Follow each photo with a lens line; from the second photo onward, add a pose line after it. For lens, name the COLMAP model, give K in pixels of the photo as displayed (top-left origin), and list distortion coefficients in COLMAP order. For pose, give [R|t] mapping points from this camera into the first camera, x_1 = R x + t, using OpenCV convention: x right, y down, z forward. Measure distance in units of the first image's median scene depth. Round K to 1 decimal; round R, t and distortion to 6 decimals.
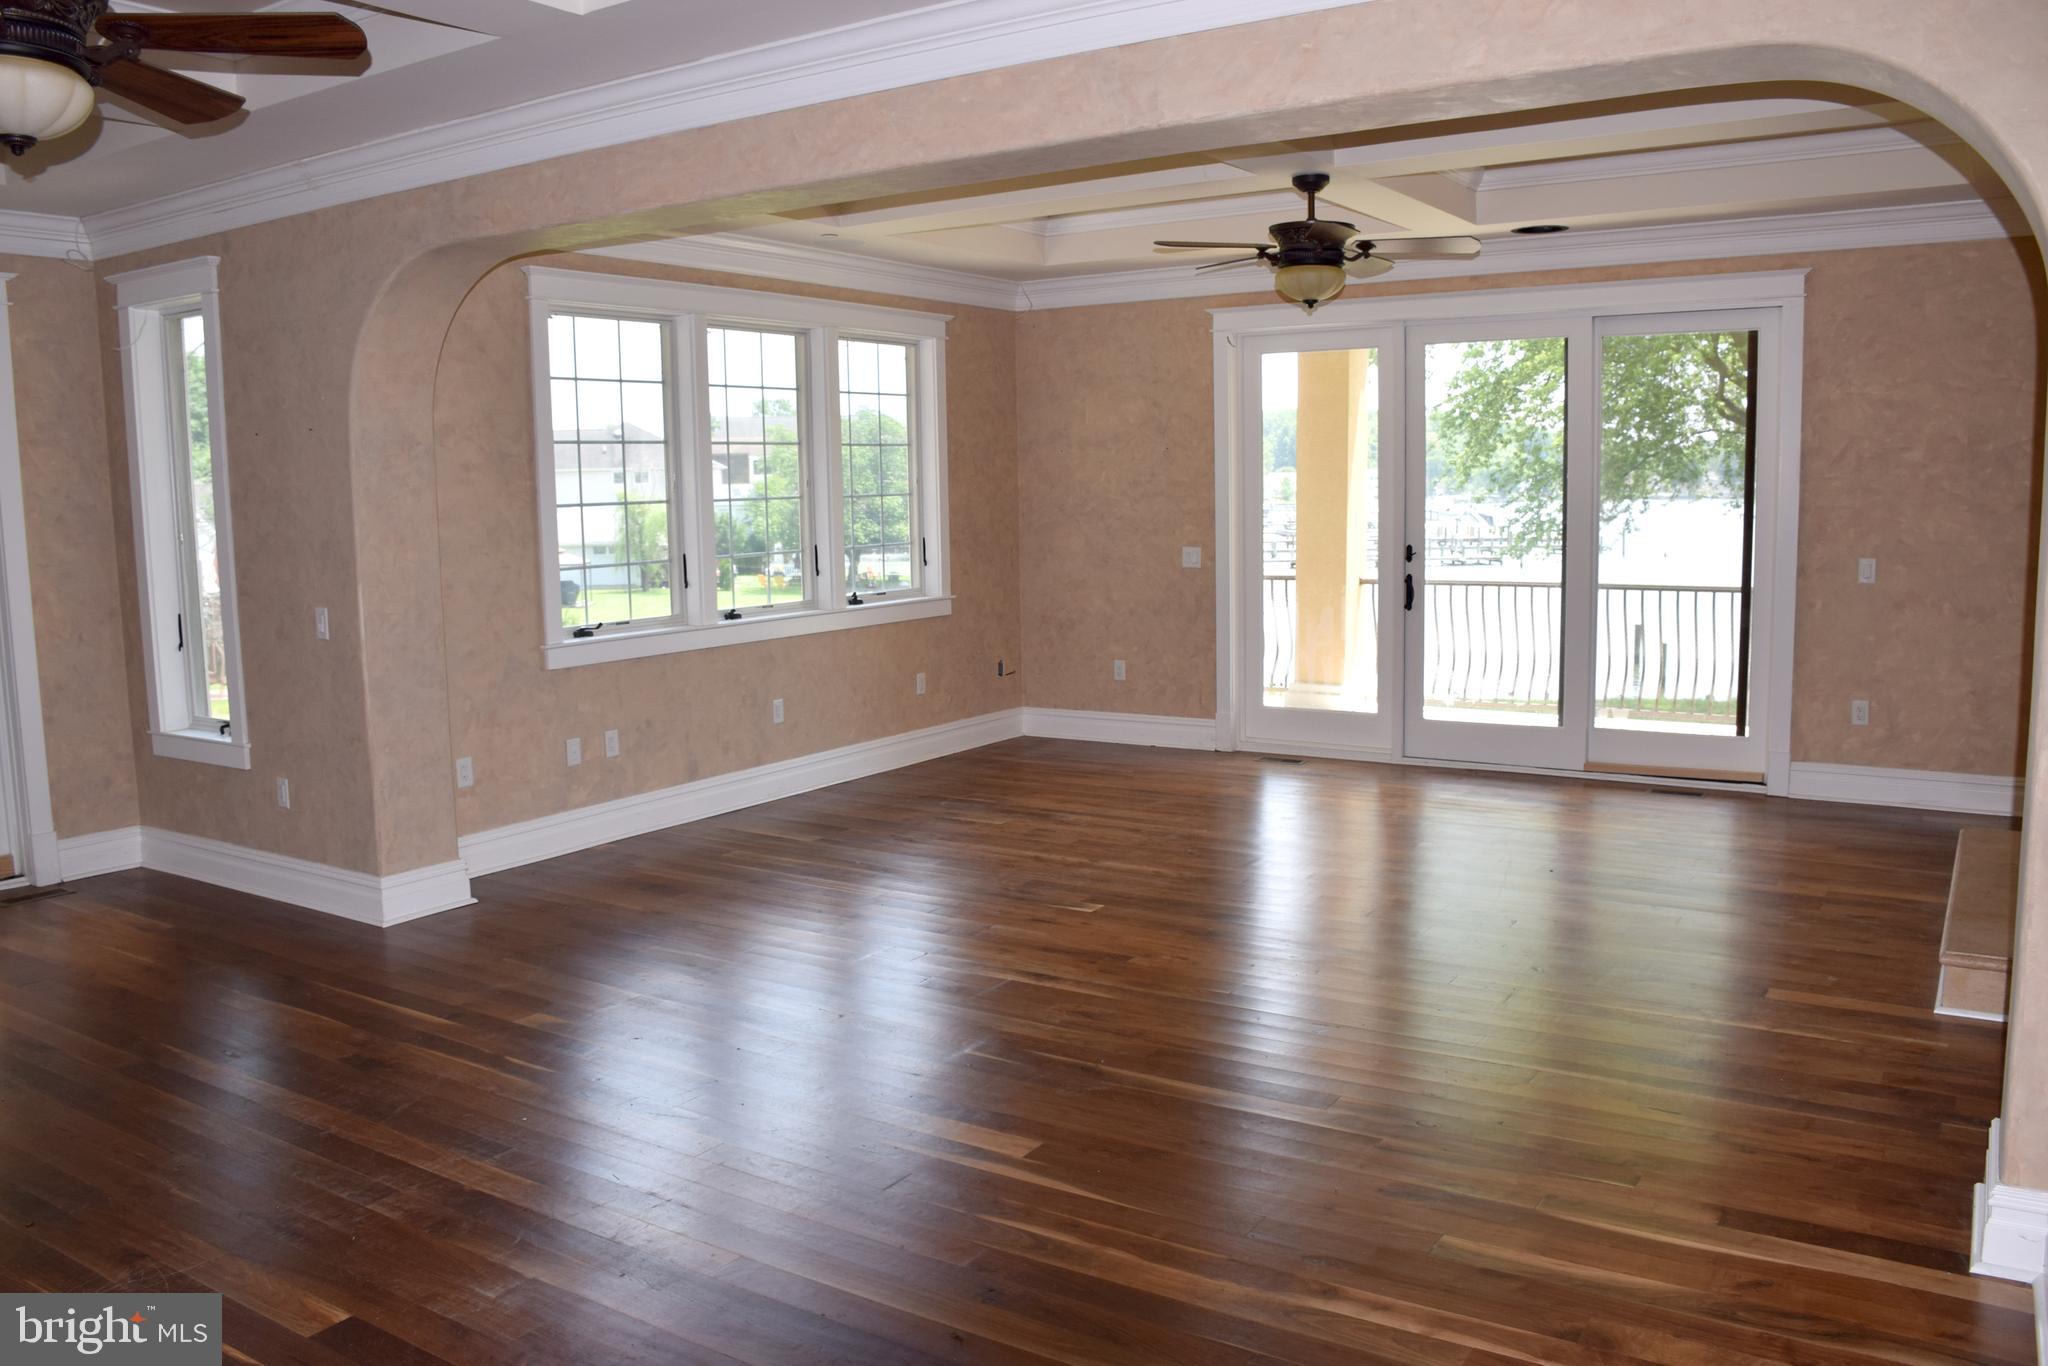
lens RADIAL K [[1592.8, 0, 1018.9], [0, 1592.8, 690.3], [0, 0, 1]] dist [-0.157708, 0.108679]
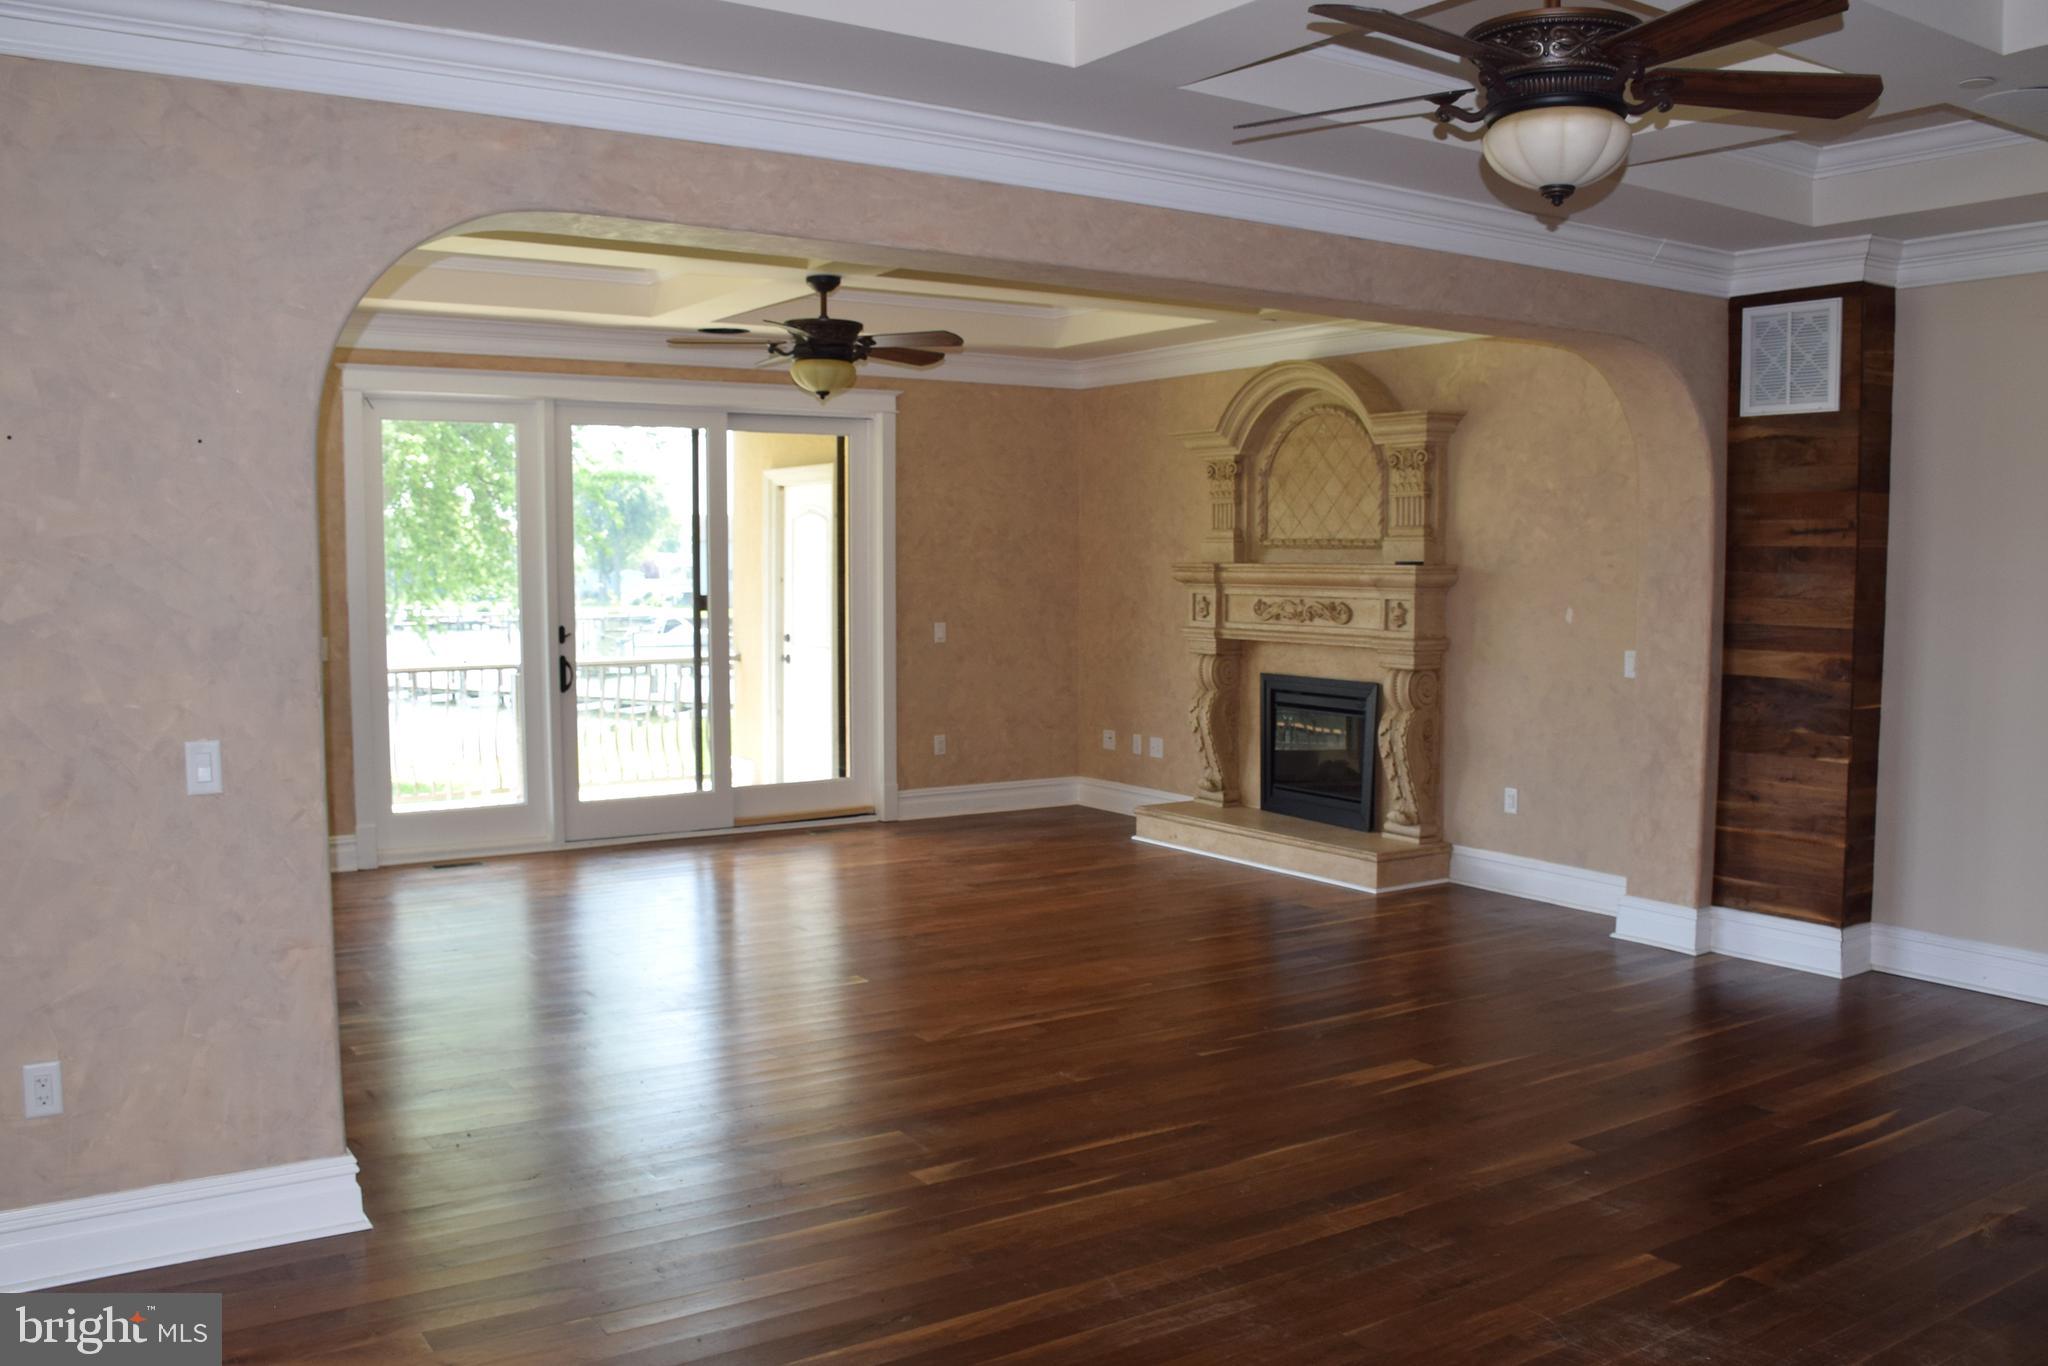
lens RADIAL K [[1722.3, 0, 1062.7], [0, 1722.3, 715.5], [0, 0, 1]] dist [-0.181601, 0.152032]
pose [[0.385004, -0.065706, 0.920573, -0.813355], [0.109191, 0.993700, 0.025260, -0.038783], [-0.916433, 0.090793, 0.389753, 0.402589]]
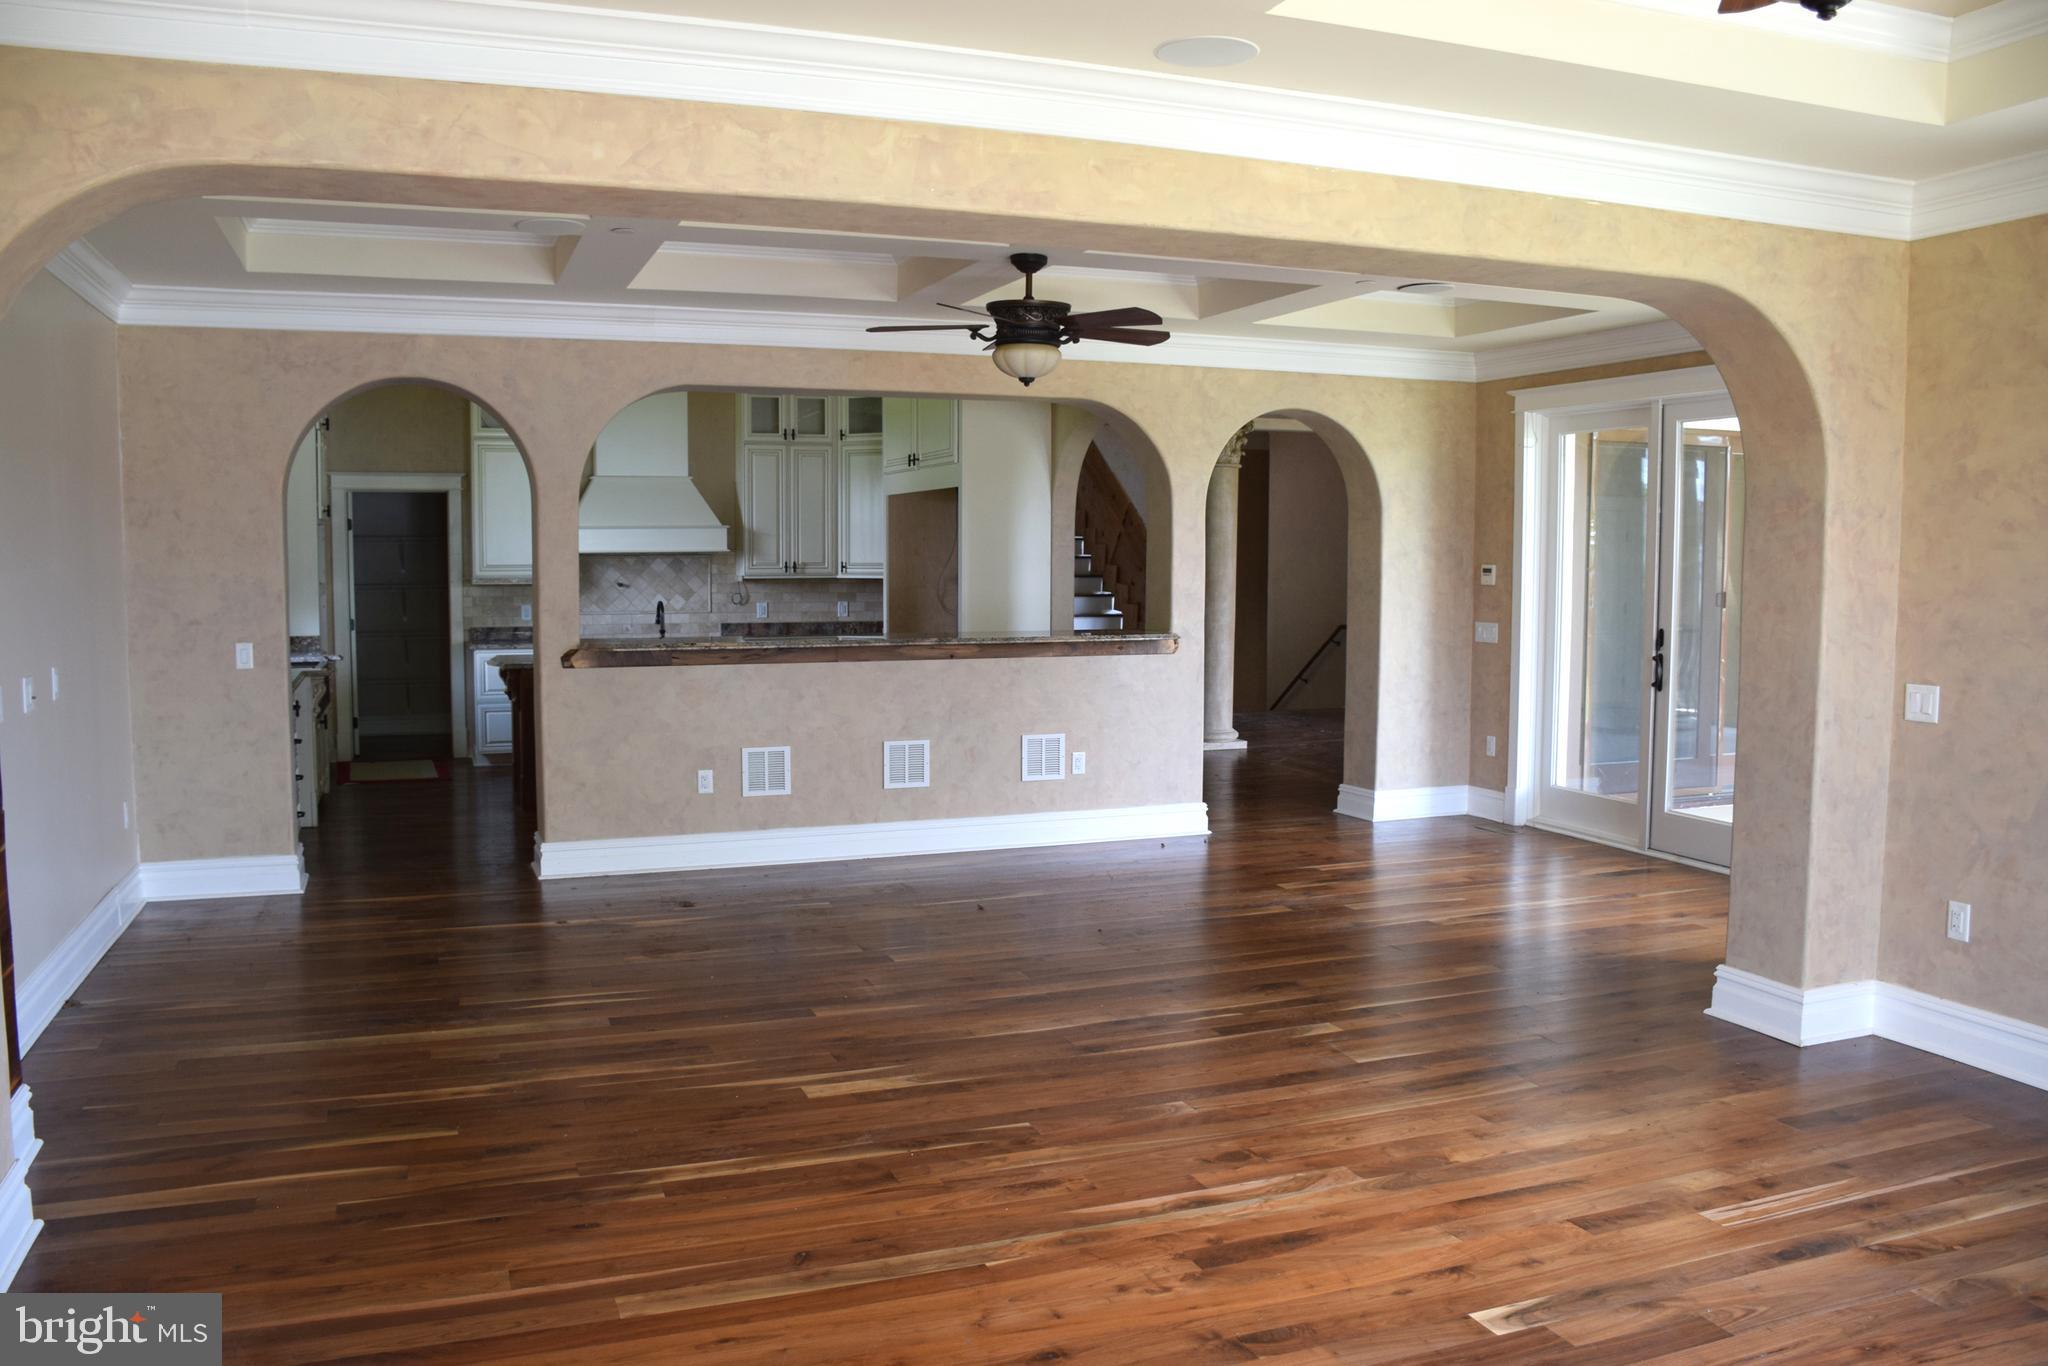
lens RADIAL K [[1592.8, 0, 1018.9], [0, 1592.8, 690.3], [0, 0, 1]] dist [-0.157708, 0.108679]
pose [[-0.587000, 0.085715, -0.805037, 0.510850], [-0.095896, 0.980017, 0.174269, -0.145261], [0.803887, 0.179496, -0.567050, 1.032727]]
